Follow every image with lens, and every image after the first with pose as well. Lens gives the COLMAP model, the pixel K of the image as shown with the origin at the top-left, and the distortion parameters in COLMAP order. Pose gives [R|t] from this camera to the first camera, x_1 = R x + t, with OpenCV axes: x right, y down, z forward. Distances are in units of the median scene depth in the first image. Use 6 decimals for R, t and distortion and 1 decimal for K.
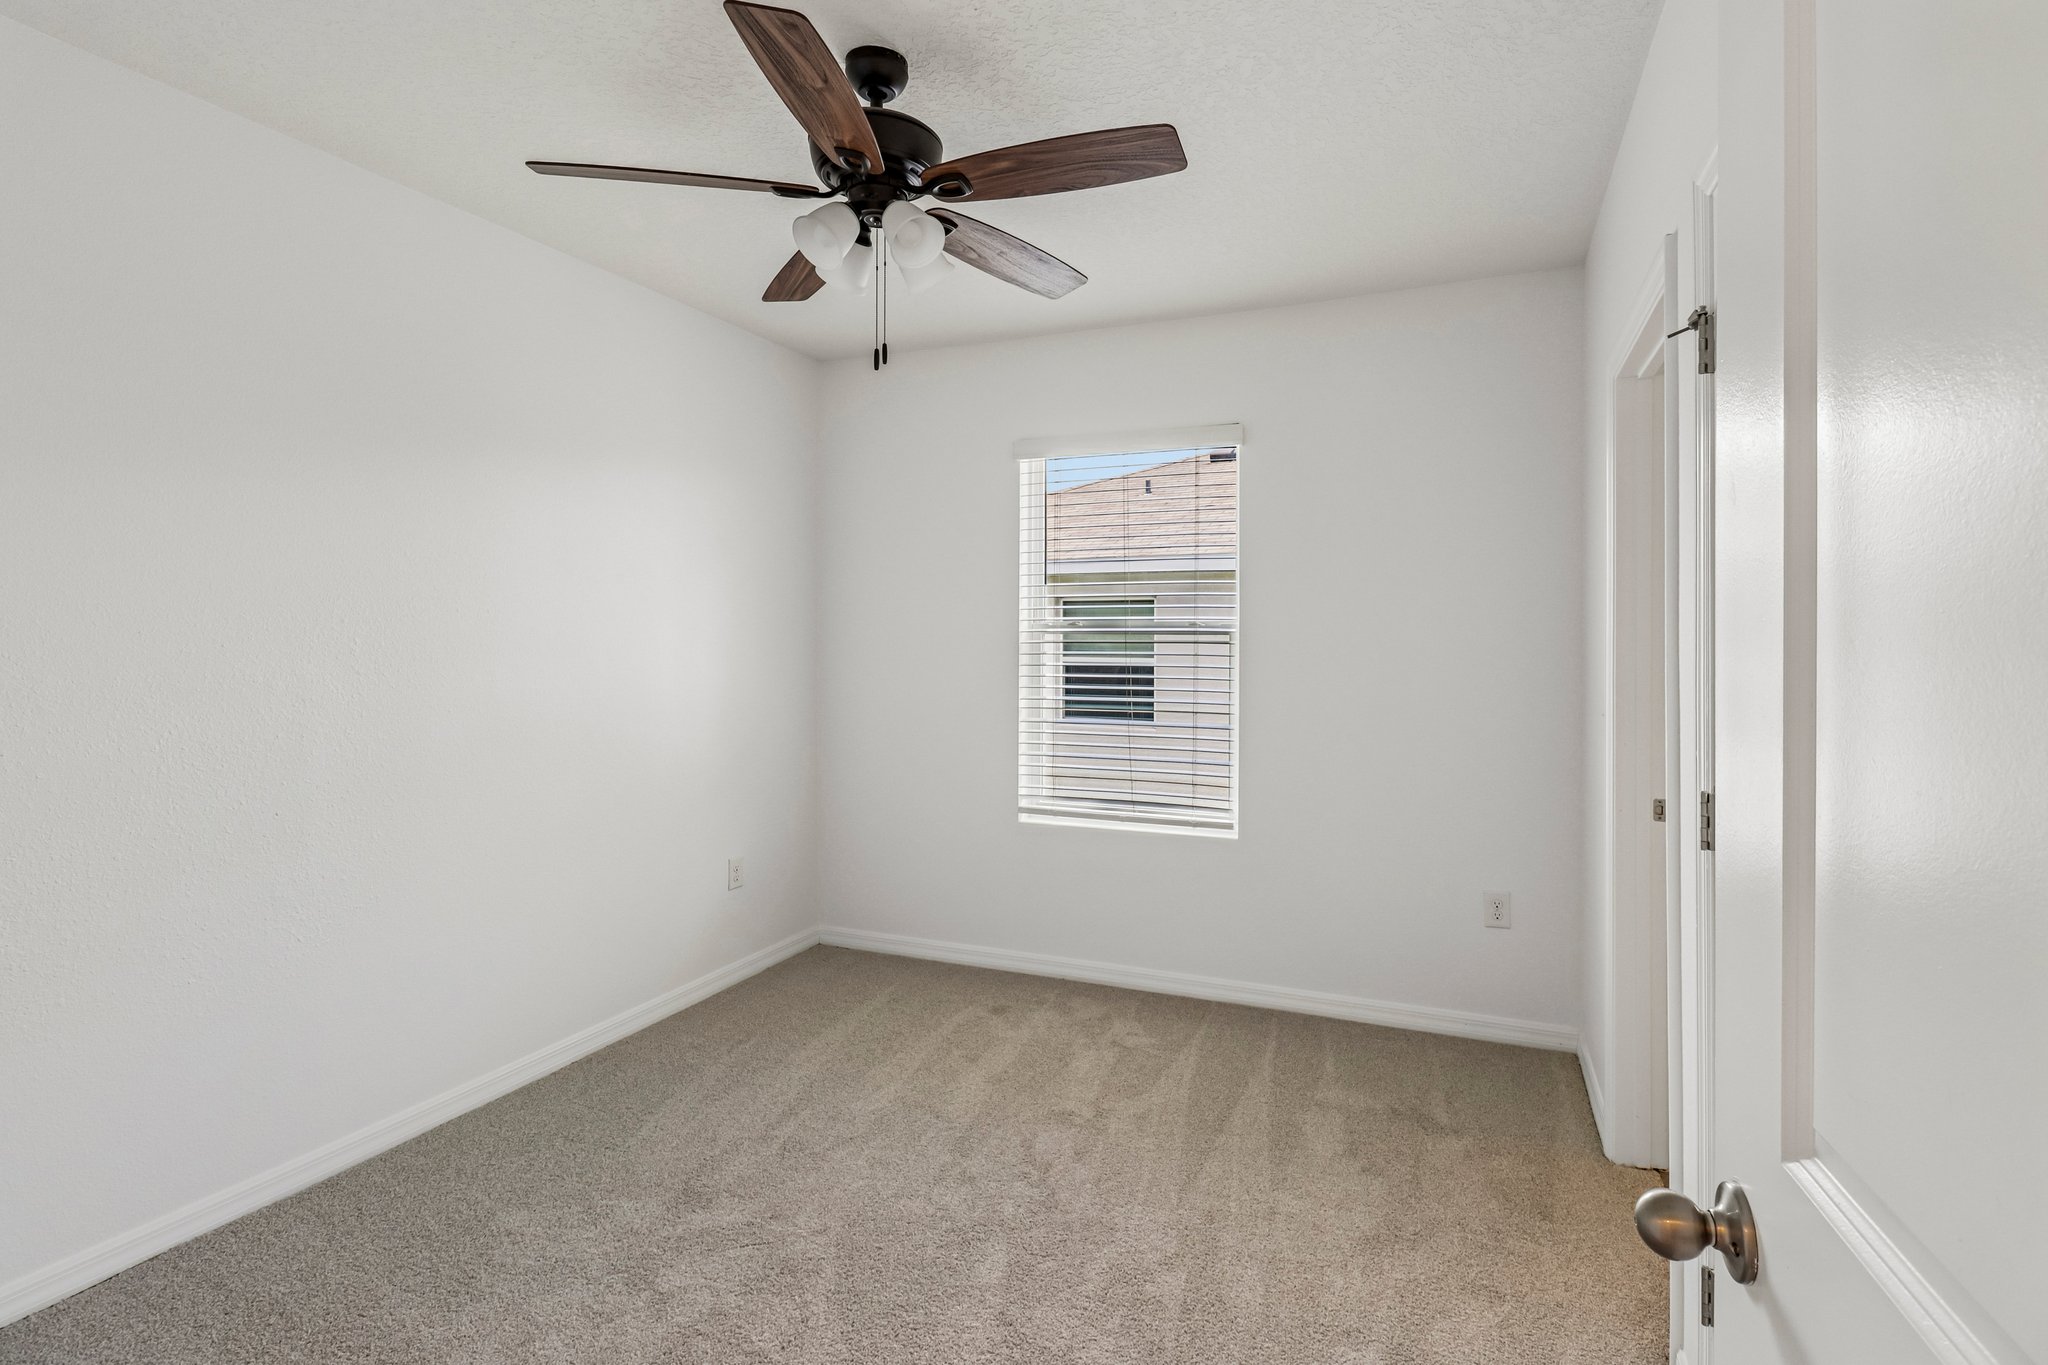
lens RADIAL K [[986.9, 0, 1036.2], [0, 986.9, 650.6], [0, 0, 1]] dist [0.016800, -0.020668]
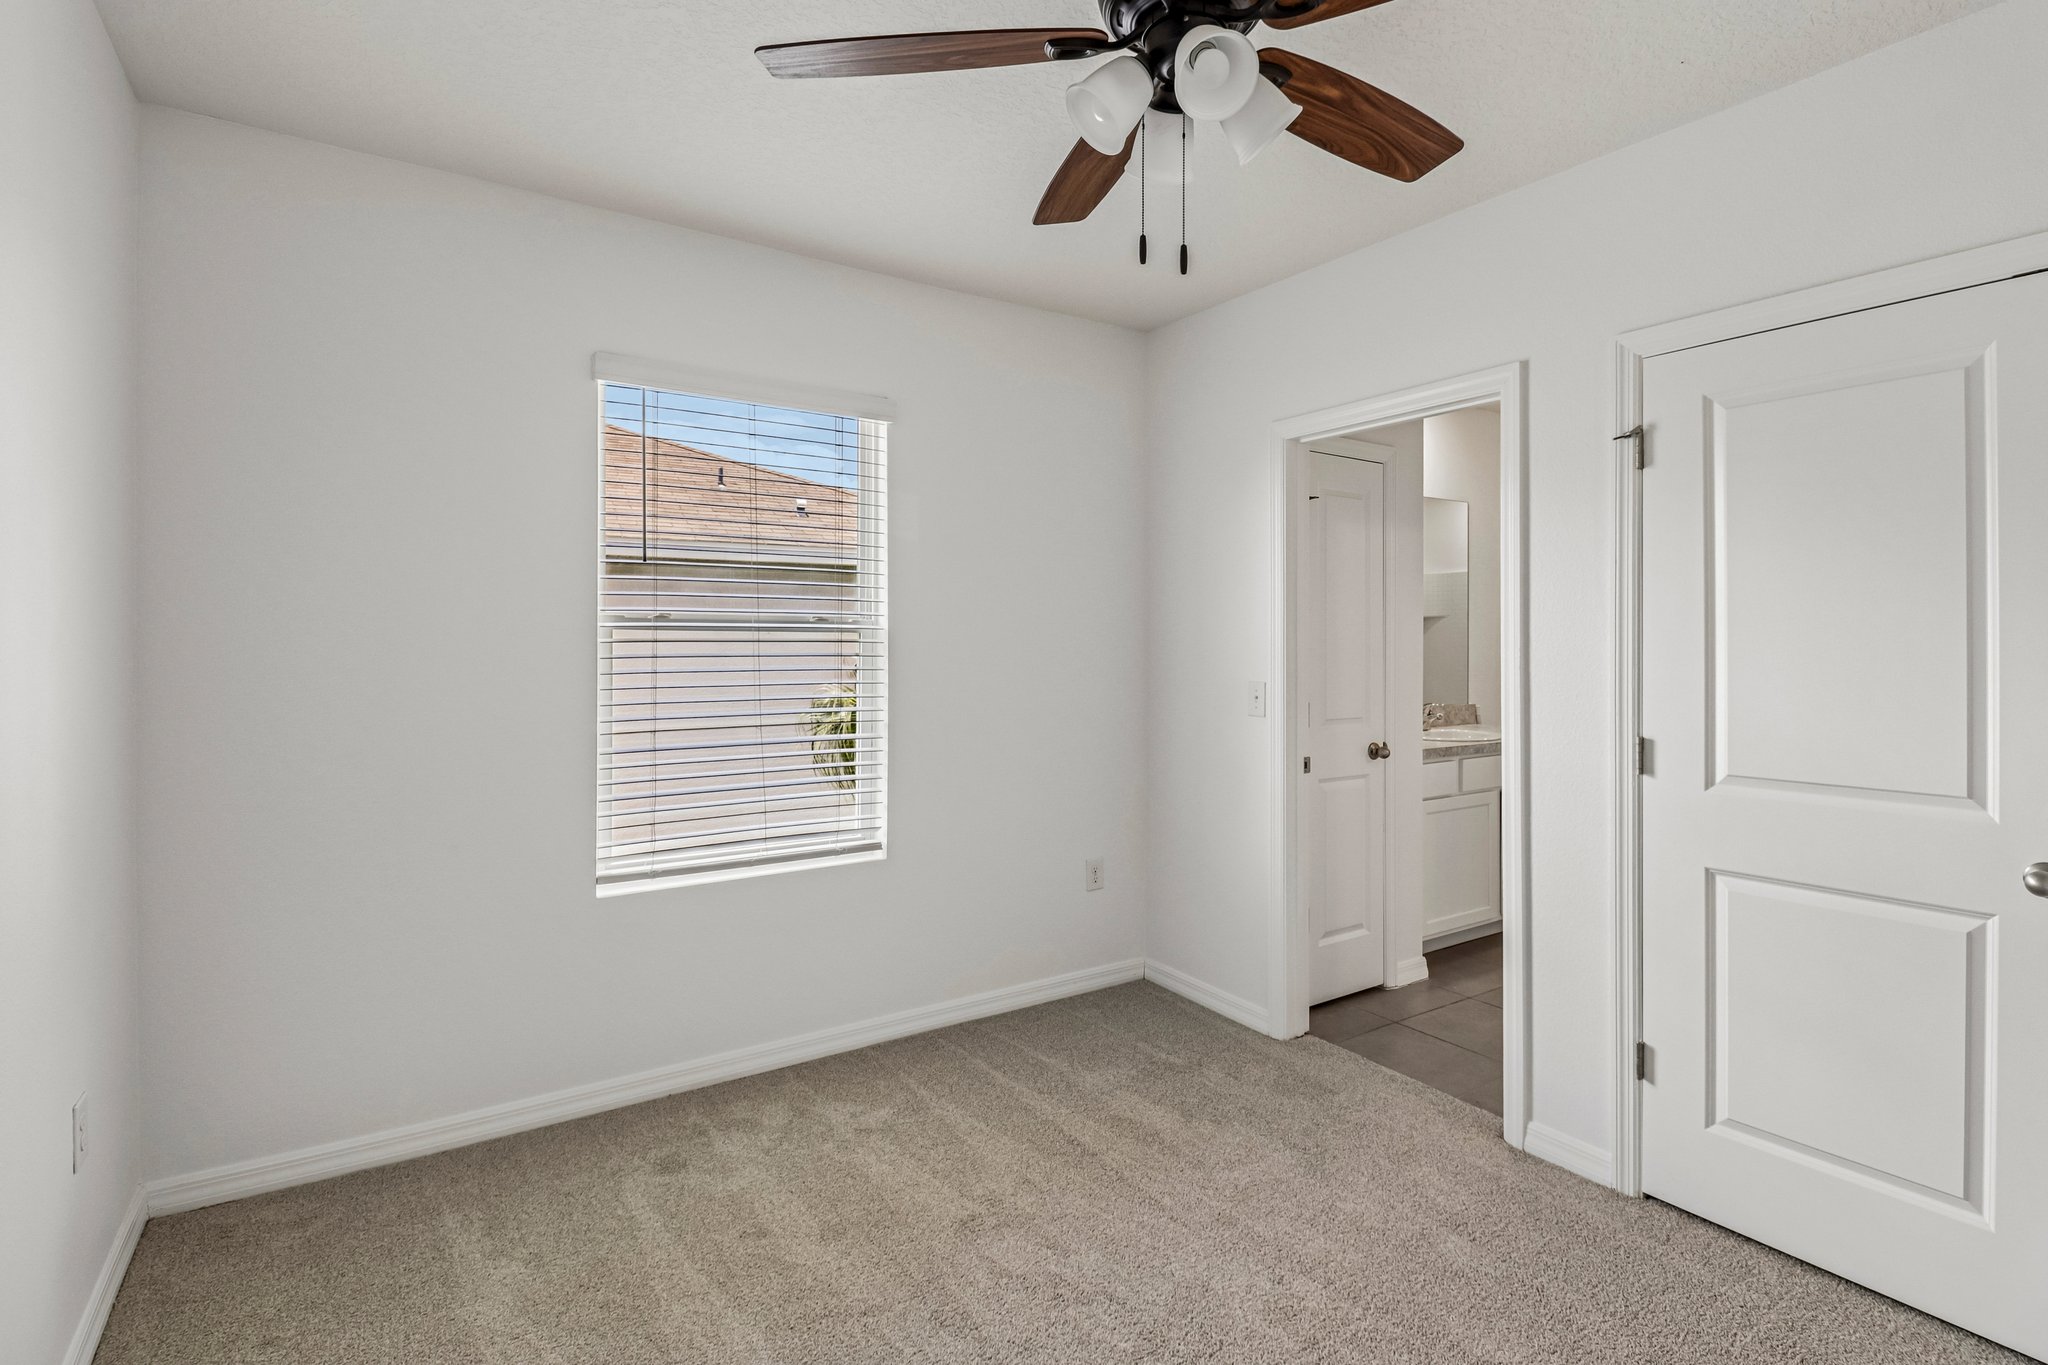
lens RADIAL K [[987.3, 0, 1018.0], [0, 987.3, 639.3], [0, 0, 1]] dist [-0.010704, -0.001089]
pose [[0.548091, -0.000246, 0.836419, -0.535251], [0.008792, 0.999946, -0.005467, -0.003893], [-0.836373, 0.010350, 0.548064, 0.447571]]
